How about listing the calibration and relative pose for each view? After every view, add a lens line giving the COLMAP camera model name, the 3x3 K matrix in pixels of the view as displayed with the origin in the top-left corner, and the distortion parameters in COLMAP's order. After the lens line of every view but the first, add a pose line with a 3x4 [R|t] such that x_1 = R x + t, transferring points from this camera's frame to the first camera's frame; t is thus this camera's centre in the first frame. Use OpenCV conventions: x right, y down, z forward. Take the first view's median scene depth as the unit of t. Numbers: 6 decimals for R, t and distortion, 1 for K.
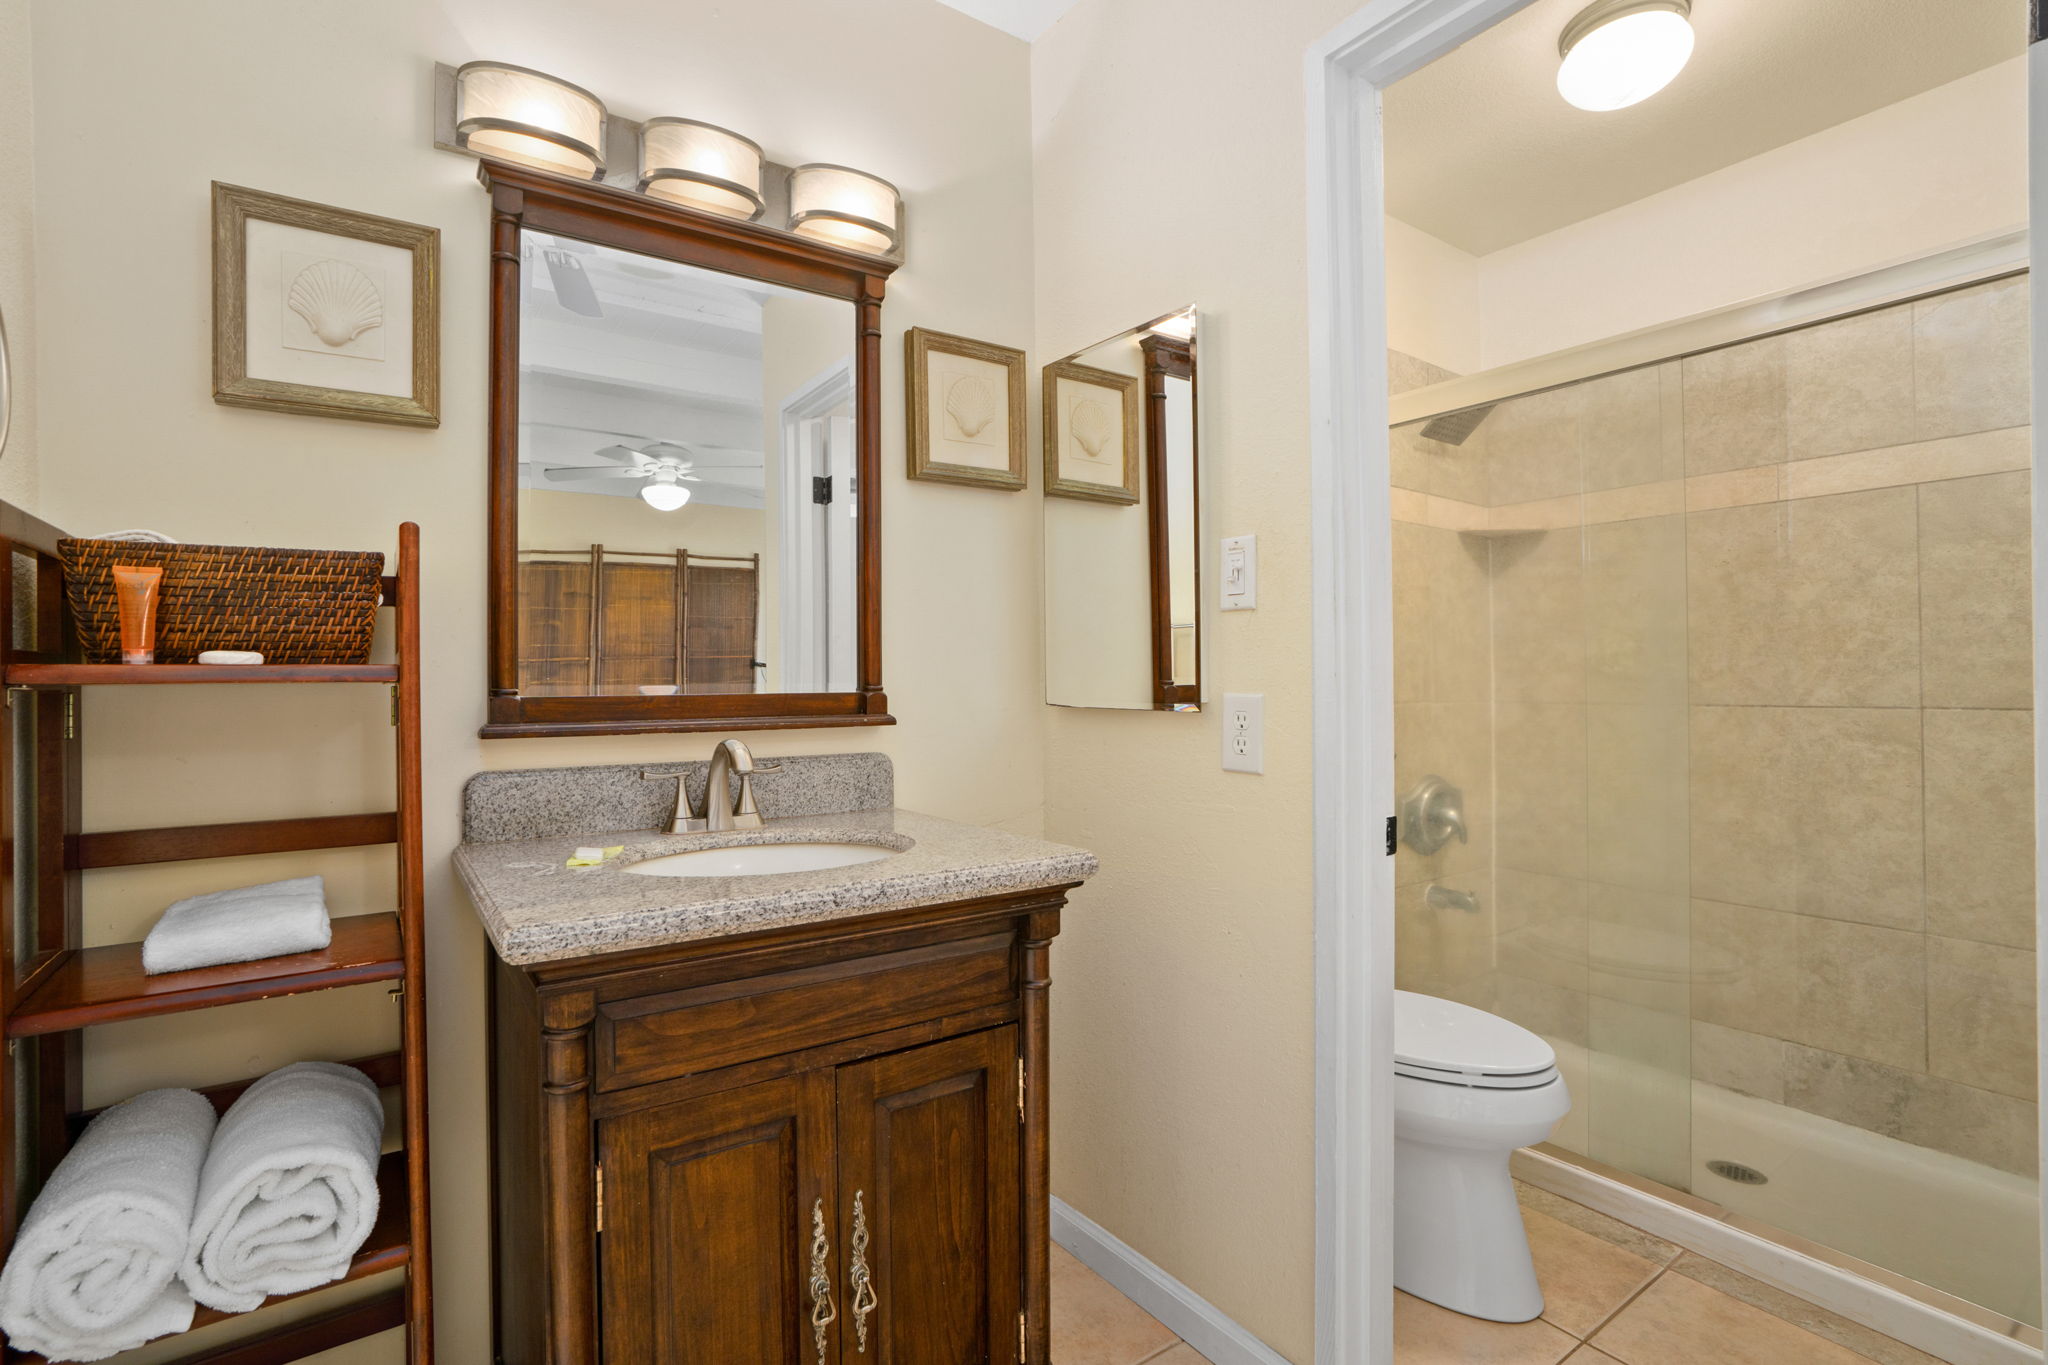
lens RADIAL K [[971.1, 0, 994.5], [0, 971.1, 681.0], [0, 0, 1]] dist [-0.058888, 0.030206]
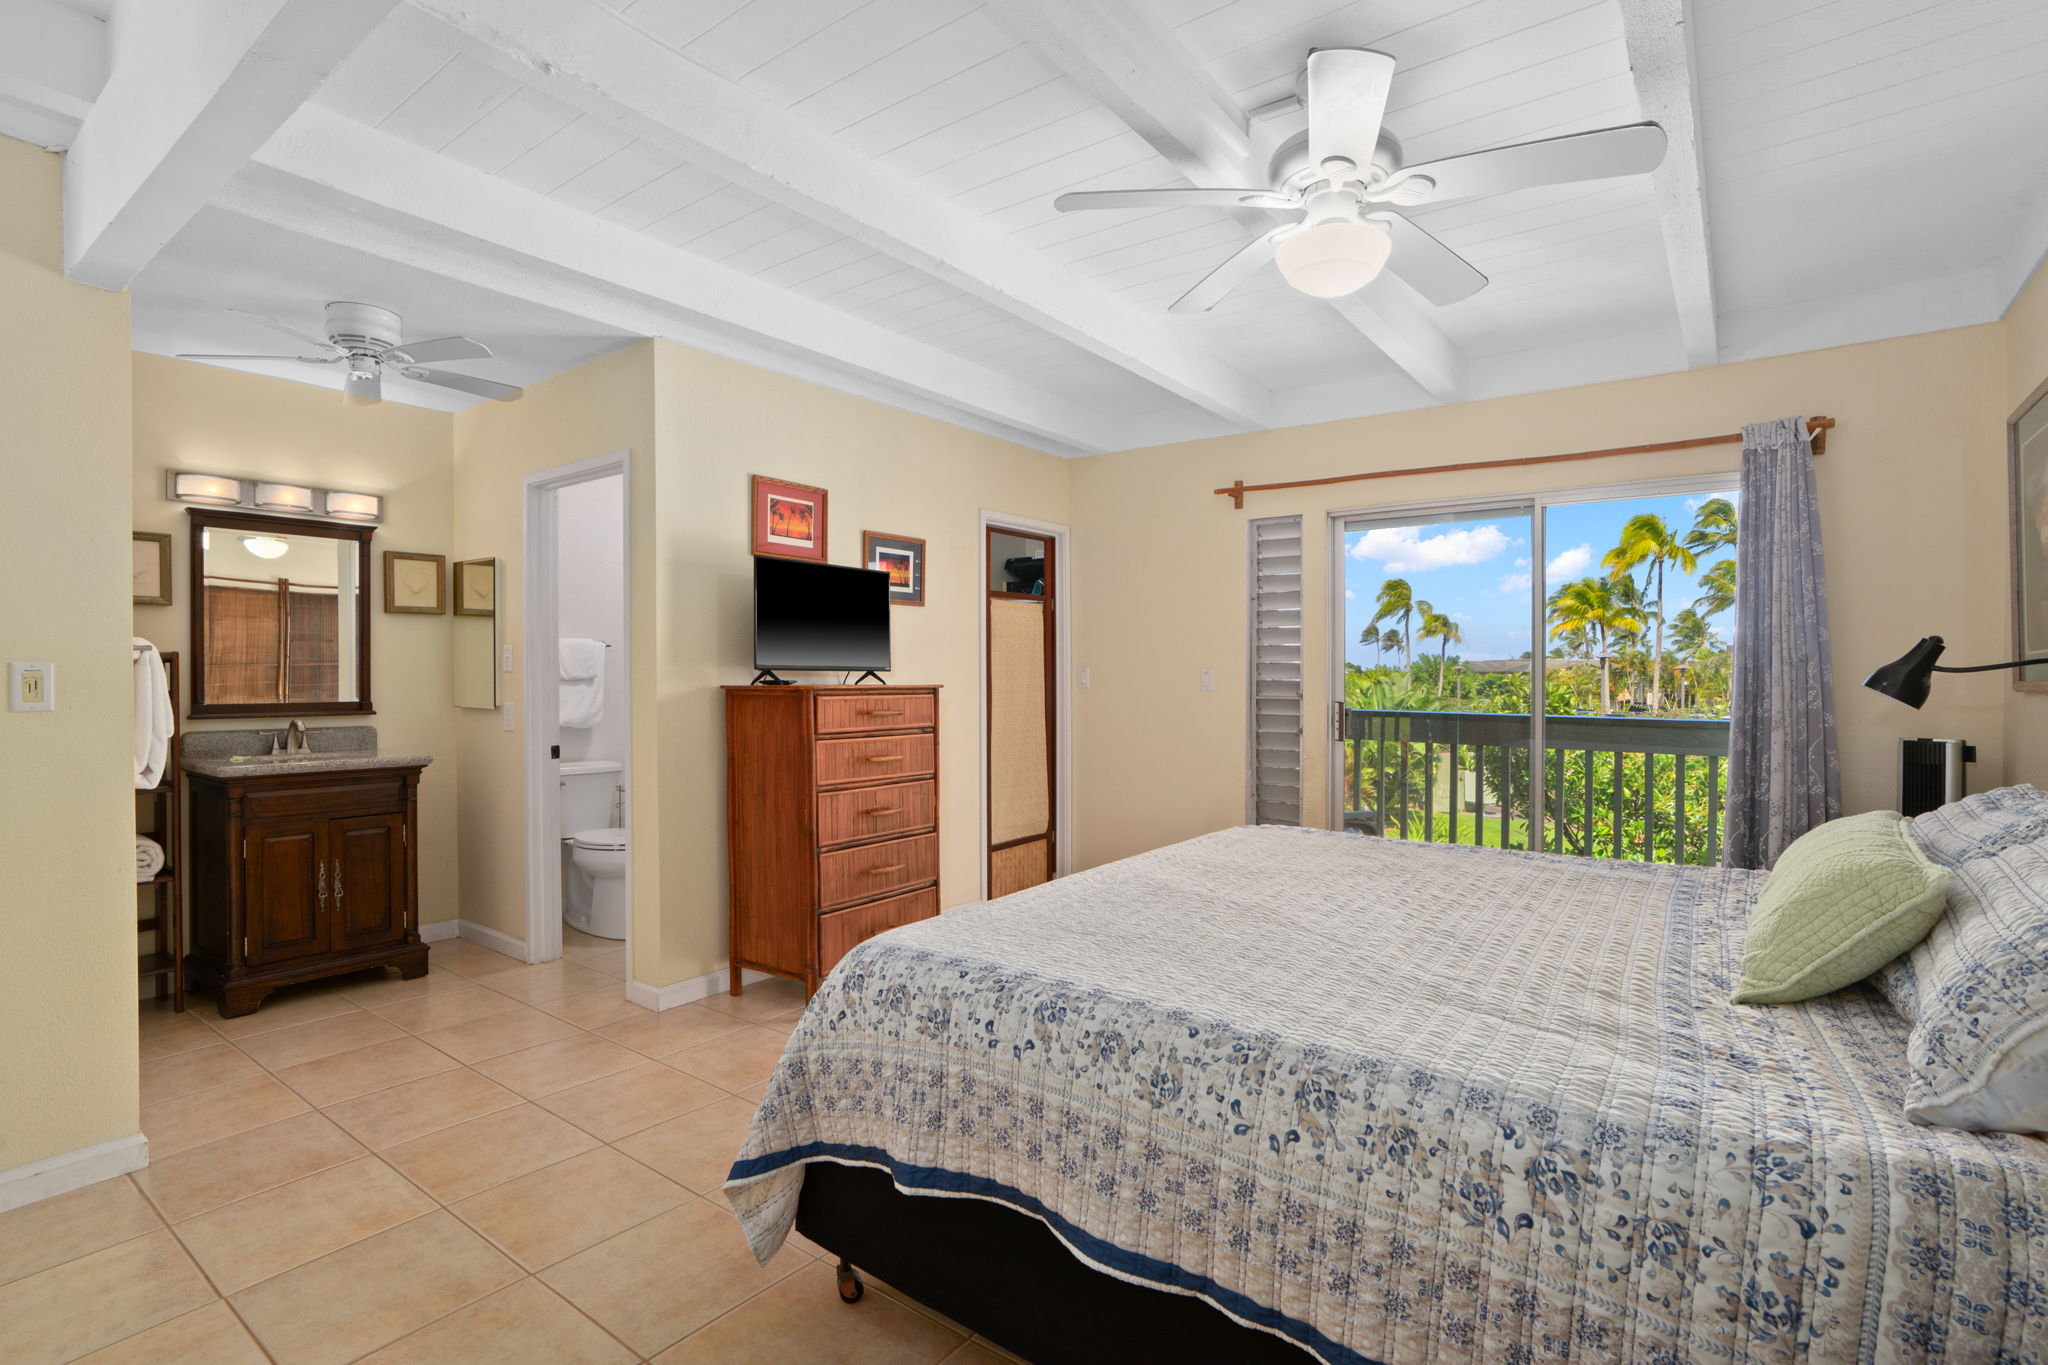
lens RADIAL K [[971.1, 0, 994.5], [0, 971.1, 681.0], [0, 0, 1]] dist [-0.058888, 0.030206]
pose [[0.947772, 0.004435, 0.318918, 0.725723], [-0.007118, 0.999948, 0.007249, -0.080232], [-0.318870, -0.009140, 0.947754, -2.121419]]
